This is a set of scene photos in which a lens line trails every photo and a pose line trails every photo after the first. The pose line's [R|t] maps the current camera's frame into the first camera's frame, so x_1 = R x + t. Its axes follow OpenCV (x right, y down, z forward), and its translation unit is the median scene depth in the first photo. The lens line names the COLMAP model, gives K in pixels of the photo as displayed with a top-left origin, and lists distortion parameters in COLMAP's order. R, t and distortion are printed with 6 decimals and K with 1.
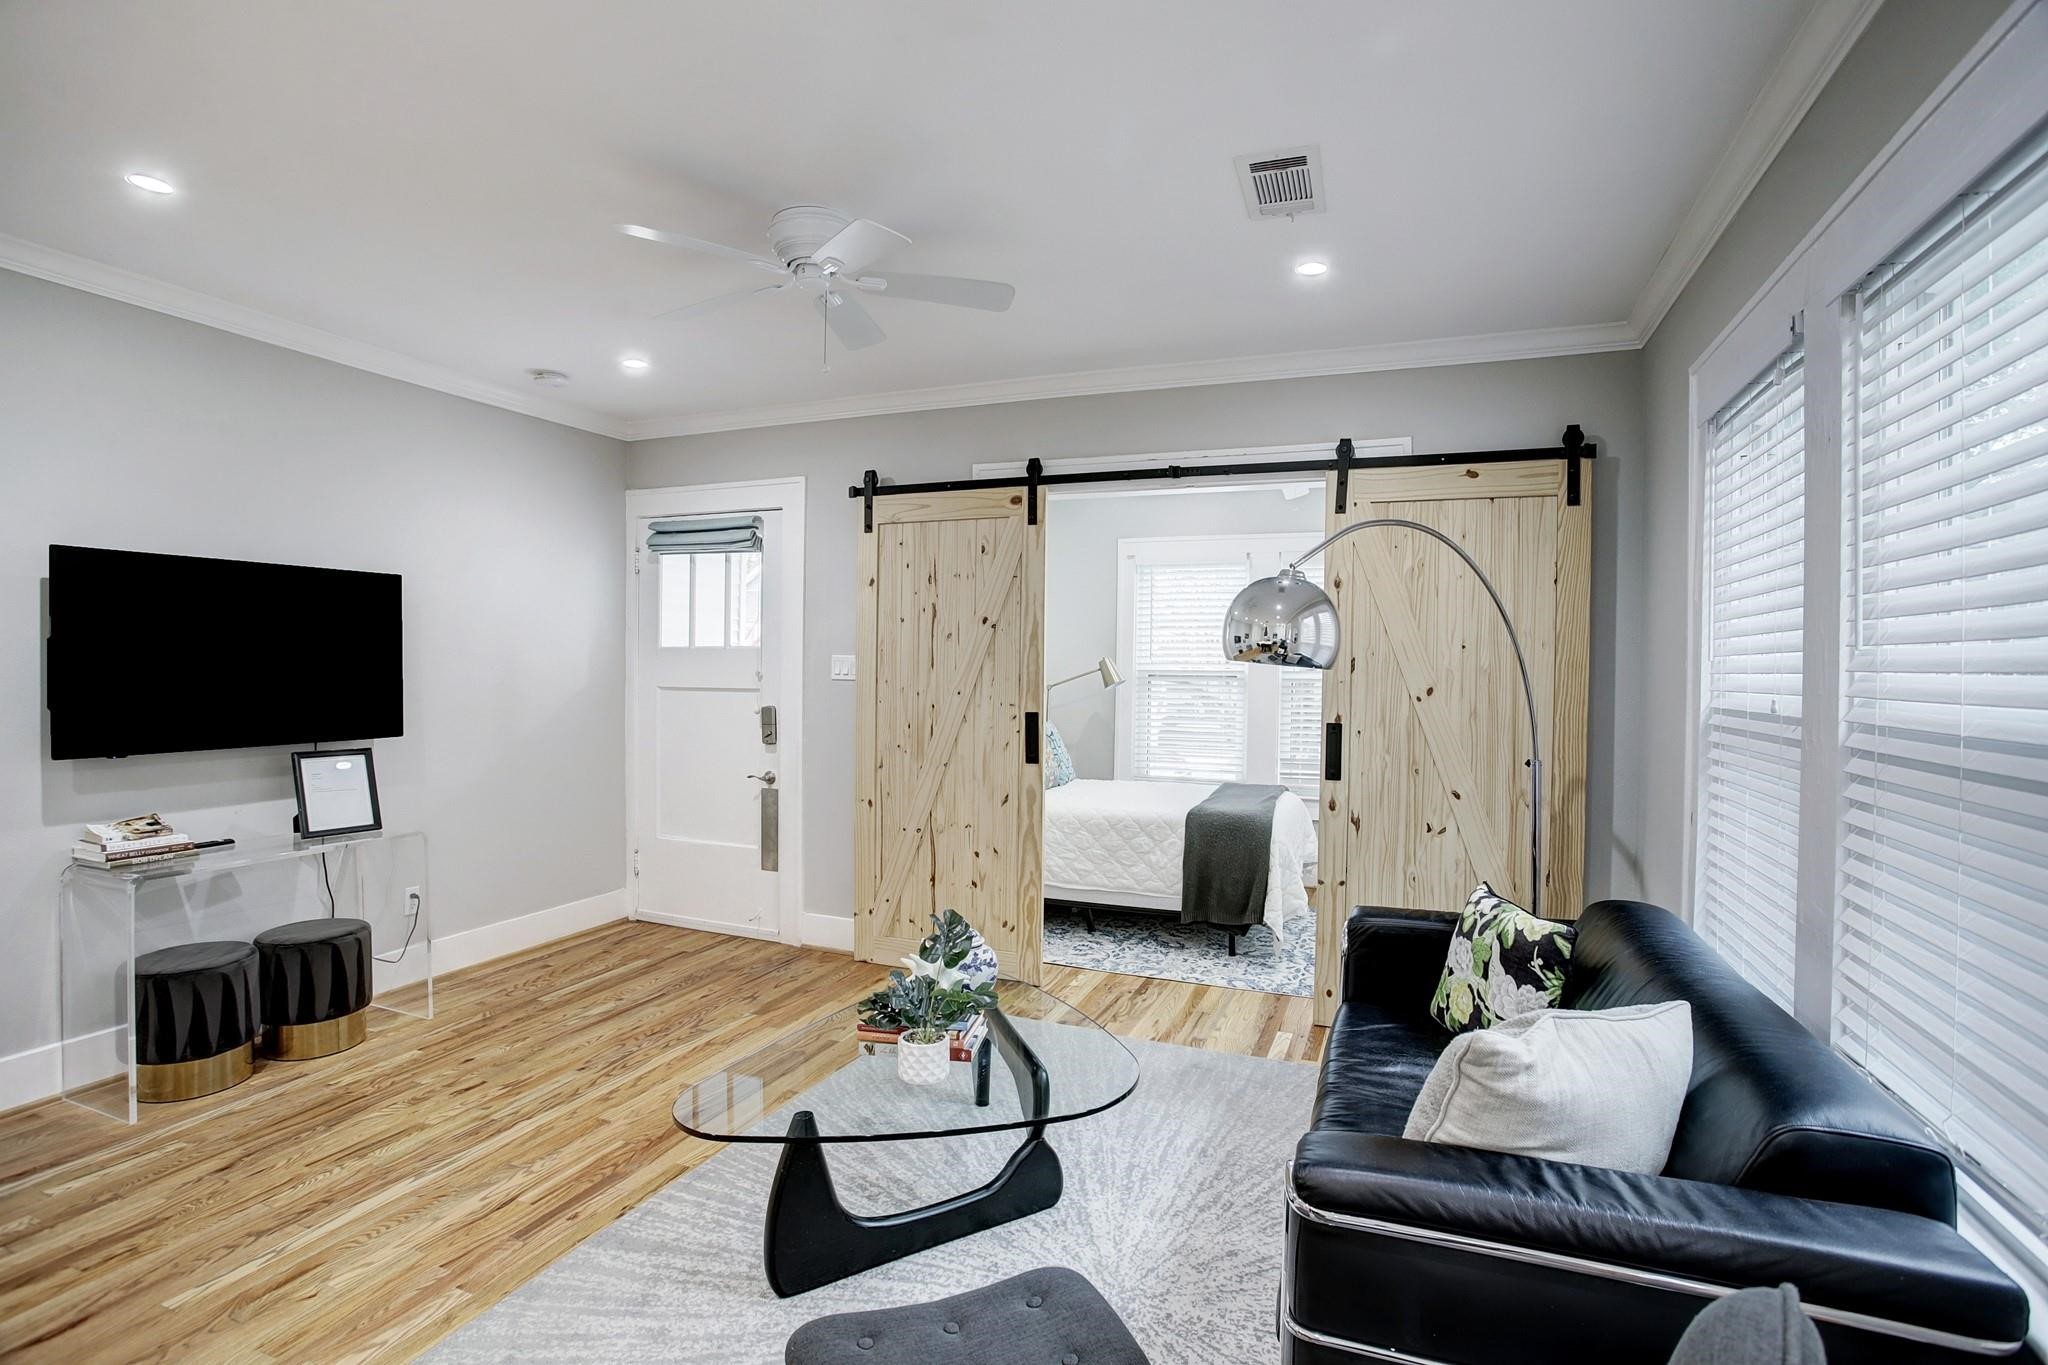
lens RADIAL K [[997.4, 0, 1024.0], [0, 997.4, 682.5], [0, 0, 1]] dist [-0.071963, 0.025437]
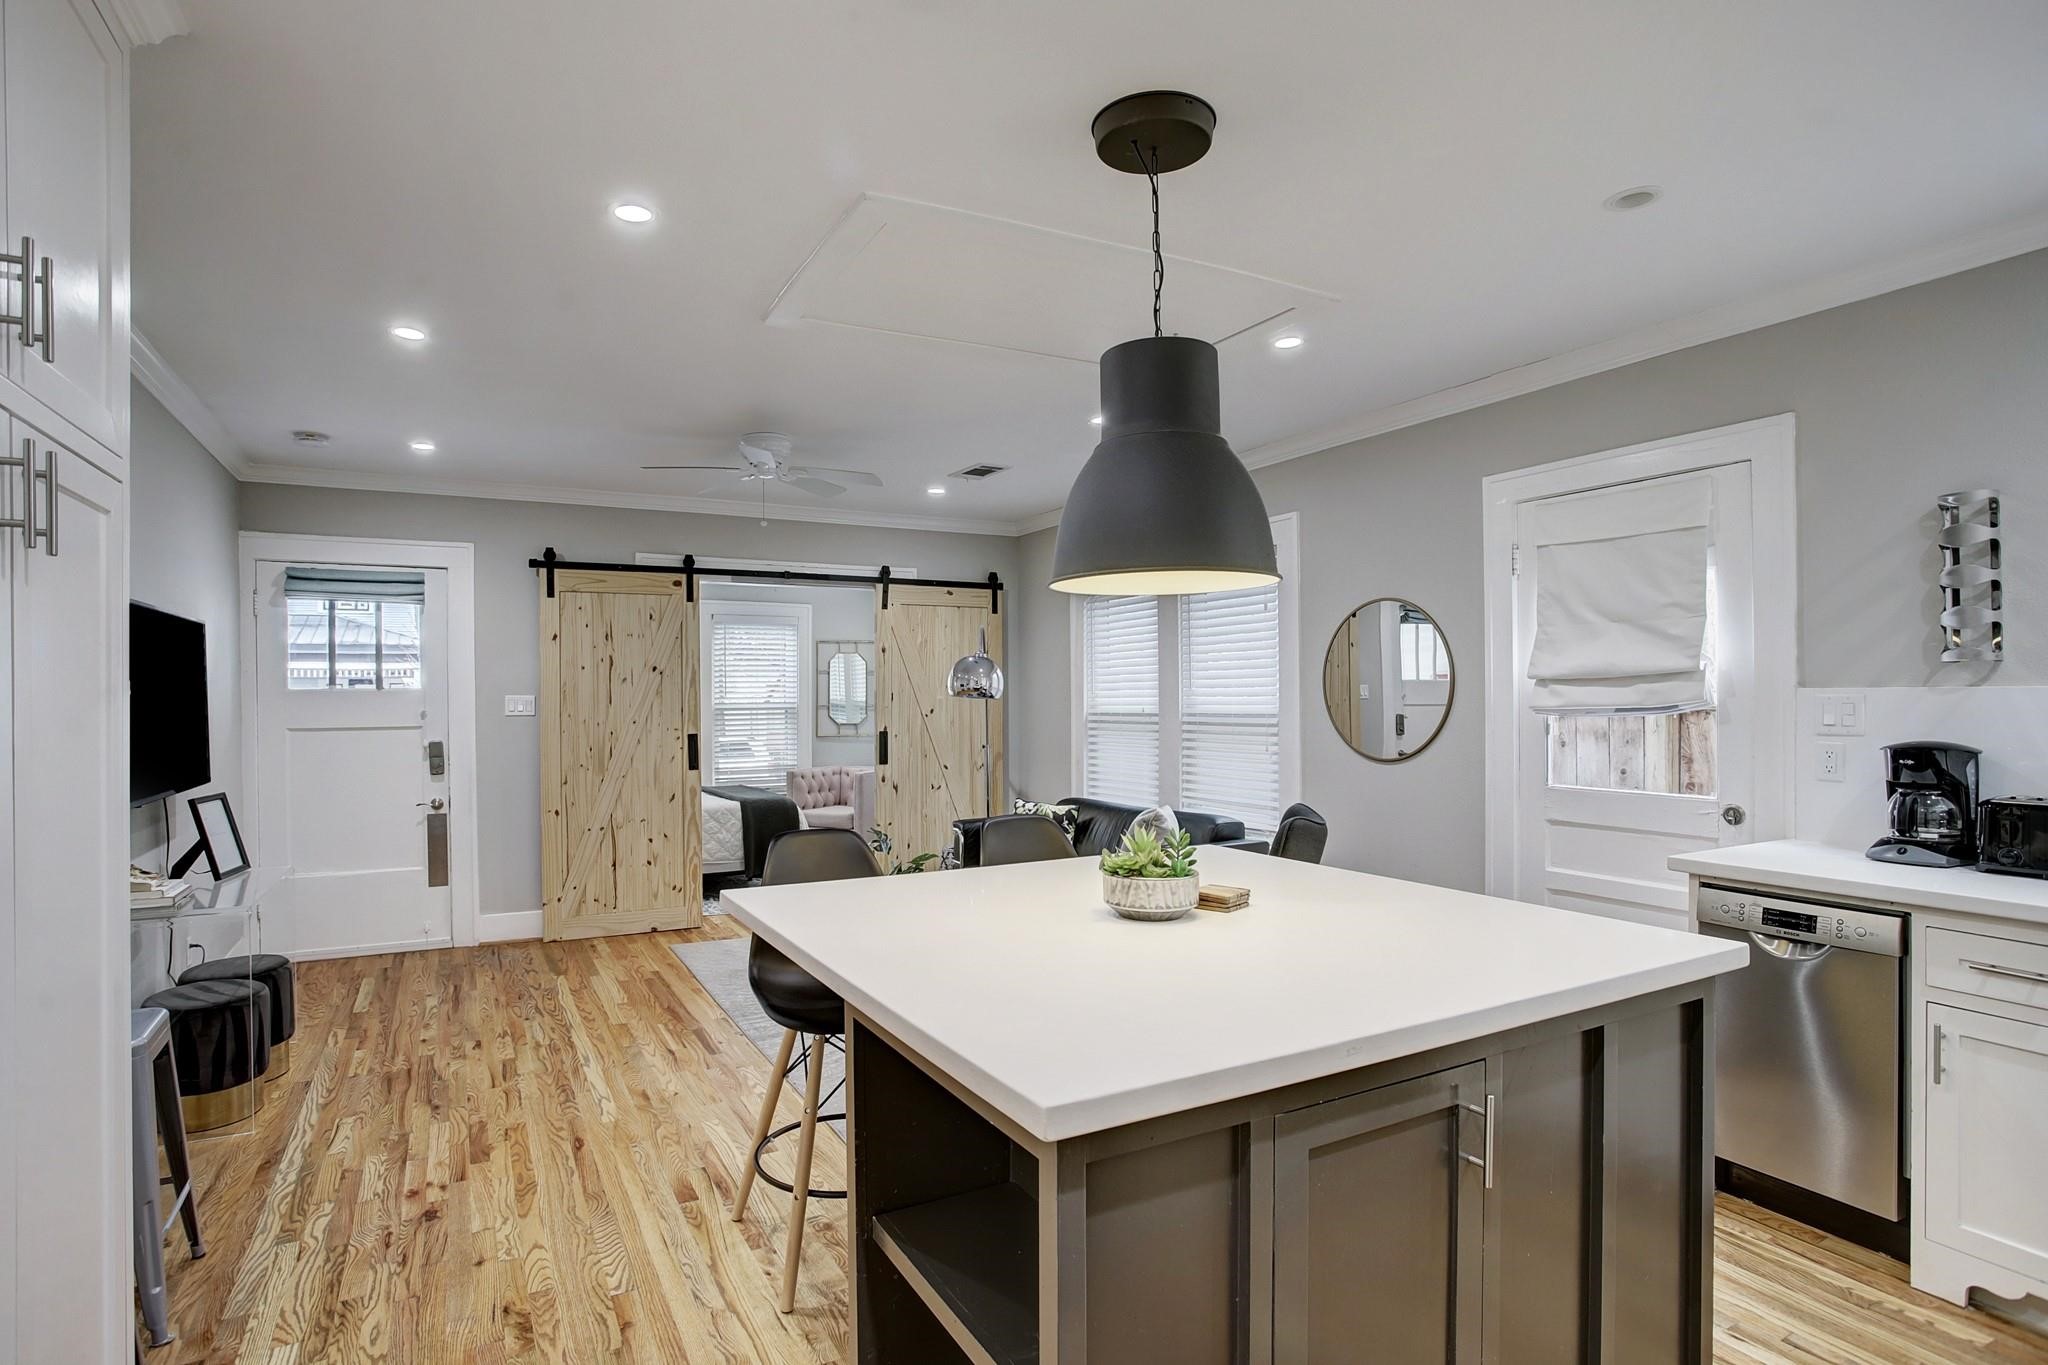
lens RADIAL K [[1023.0, 0, 976.6], [0, 1023.0, 696.9], [0, 0, 1]] dist [-0.043322, 0.035914]
pose [[0.661175, -0.015833, 0.750065, -0.906315], [0.026721, 0.999640, -0.002452, -0.009342], [-0.749756, 0.021663, 0.661360, -0.294646]]
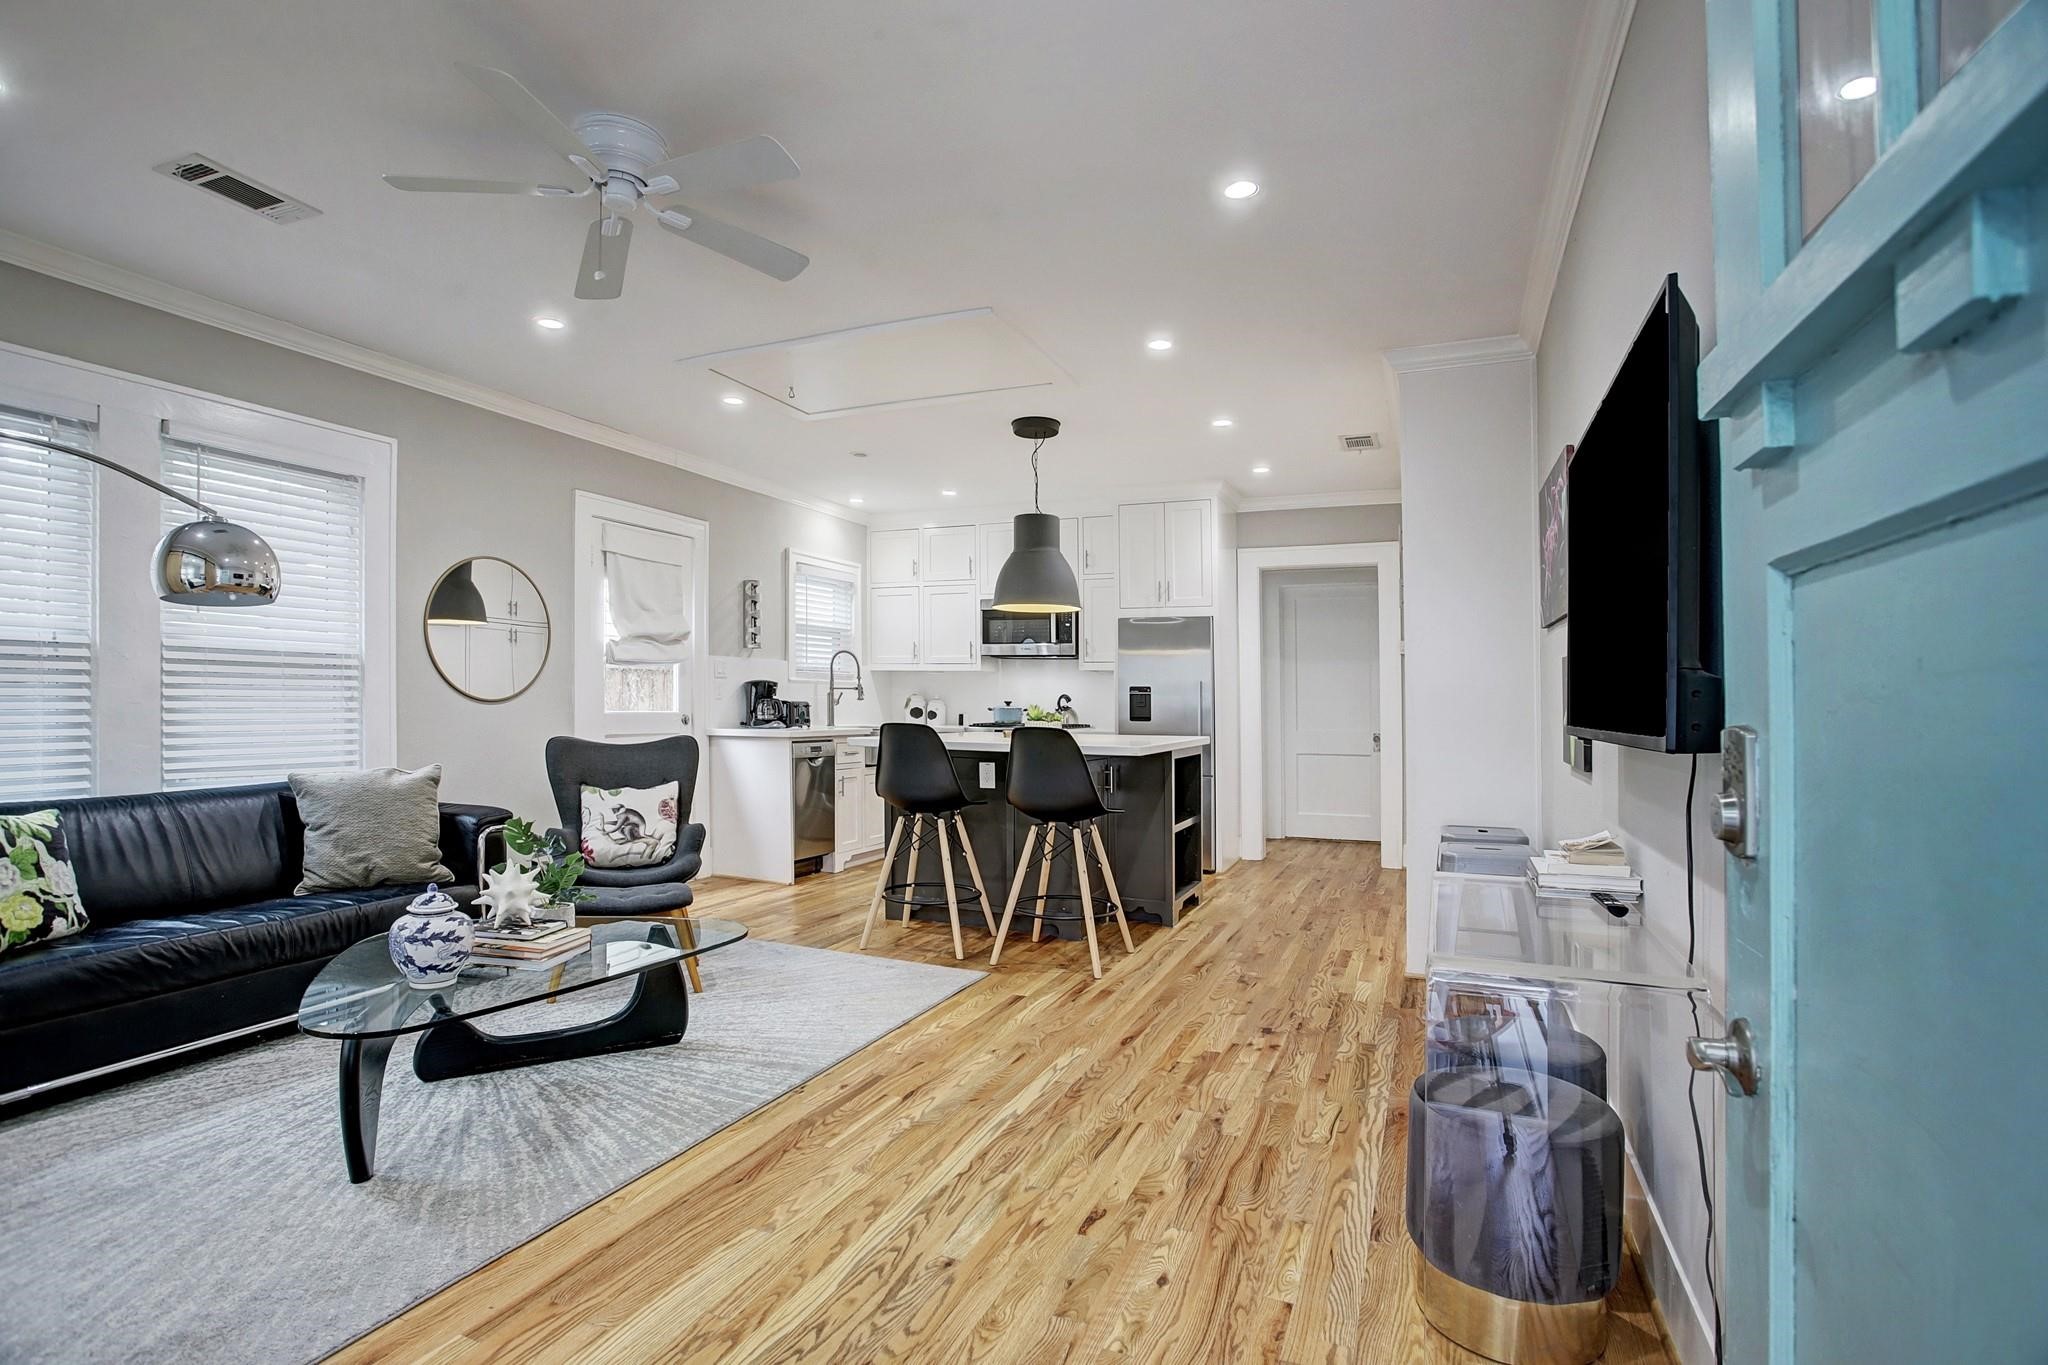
lens RADIAL K [[1023.0, 0, 976.6], [0, 1023.0, 696.9], [0, 0, 1]] dist [-0.043322, 0.035914]
pose [[-0.998204, -0.019887, 0.056505, -0.425232], [-0.019576, 0.999790, 0.006065, 0.047119], [-0.056614, 0.004948, -0.998384, 1.368221]]
